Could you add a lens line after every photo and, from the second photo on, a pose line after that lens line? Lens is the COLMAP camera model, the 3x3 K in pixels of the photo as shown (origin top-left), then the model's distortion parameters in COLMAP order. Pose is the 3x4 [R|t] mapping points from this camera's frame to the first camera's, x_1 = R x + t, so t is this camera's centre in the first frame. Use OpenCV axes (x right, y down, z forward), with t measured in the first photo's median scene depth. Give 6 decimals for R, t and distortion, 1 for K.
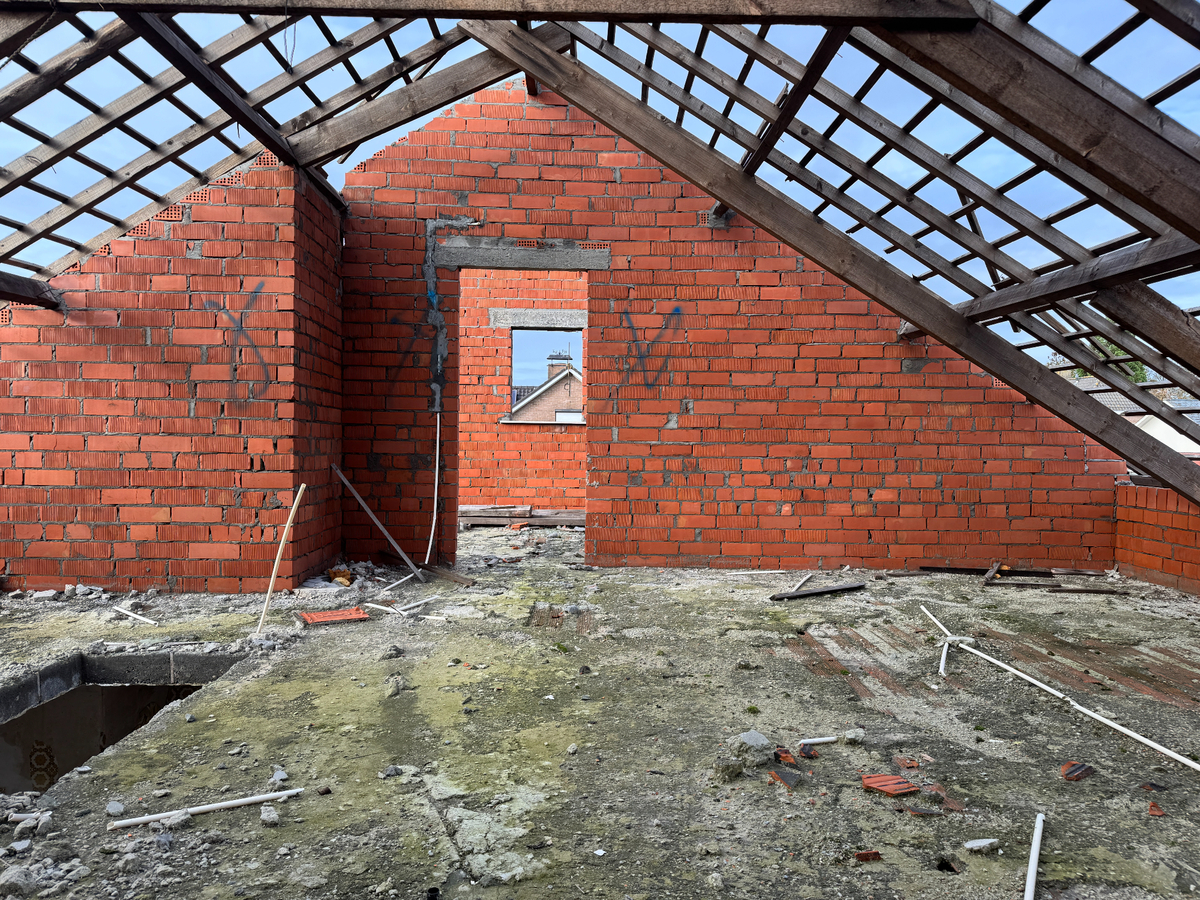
lens RADIAL K [[834.3, 0, 598.1], [0, 834.3, 473.6], [0, 0, 1]] dist [0.127789, -0.158374]
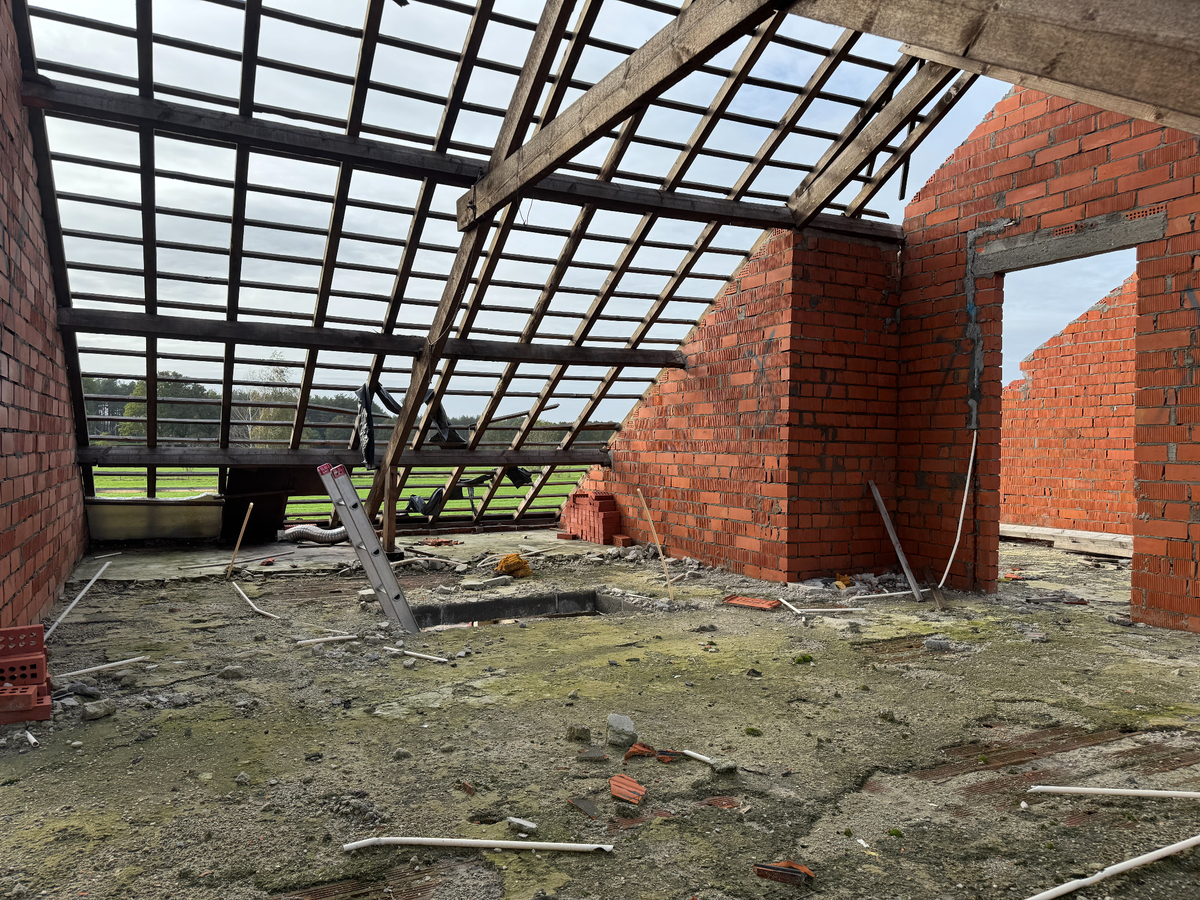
lens RADIAL K [[834.3, 0, 598.1], [0, 834.3, 473.6], [0, 0, 1]] dist [0.127789, -0.158374]
pose [[0.436041, 0.022203, -0.899653, 0.591042], [-0.044061, 0.999023, 0.003300, -0.009186], [0.898848, 0.038201, 0.436593, 0.239498]]
